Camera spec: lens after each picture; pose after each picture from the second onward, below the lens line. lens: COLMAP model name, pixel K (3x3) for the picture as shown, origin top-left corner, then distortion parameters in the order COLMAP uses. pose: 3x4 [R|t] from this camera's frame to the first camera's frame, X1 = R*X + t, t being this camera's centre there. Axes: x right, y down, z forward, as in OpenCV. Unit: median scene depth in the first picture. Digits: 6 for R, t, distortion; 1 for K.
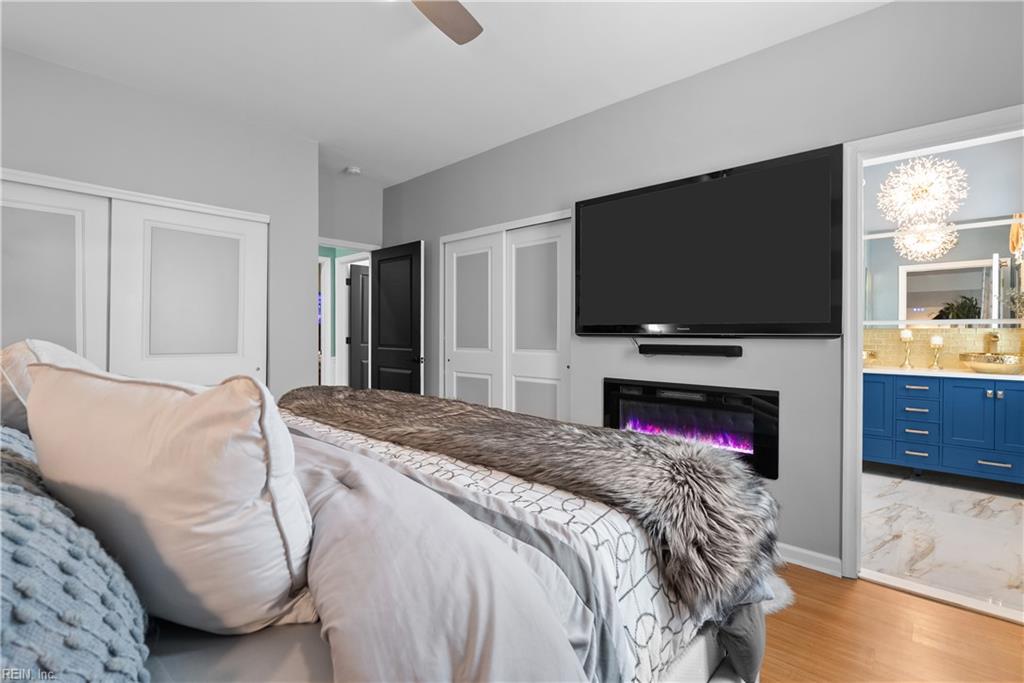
lens RADIAL K [[466.4, 0, 504.4], [0, 466.4, 334.6], [0, 0, 1]] dist [-0.011709, 0.003565]
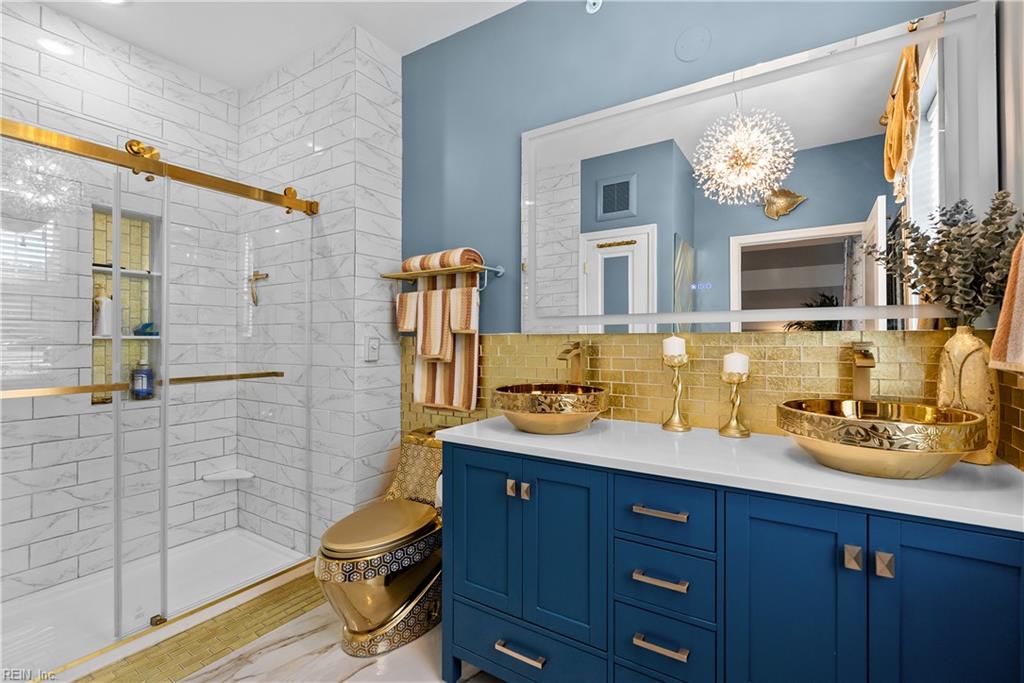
lens RADIAL K [[466.4, 0, 517.4], [0, 466.4, 336.6], [0, 0, 1]] dist [-0.011709, 0.003565]
pose [[0.983992, -0.000847, 0.178208, 0.552362], [0.003663, 0.999874, -0.015476, -0.003250], [-0.178173, 0.015881, 0.983871, 0.523401]]
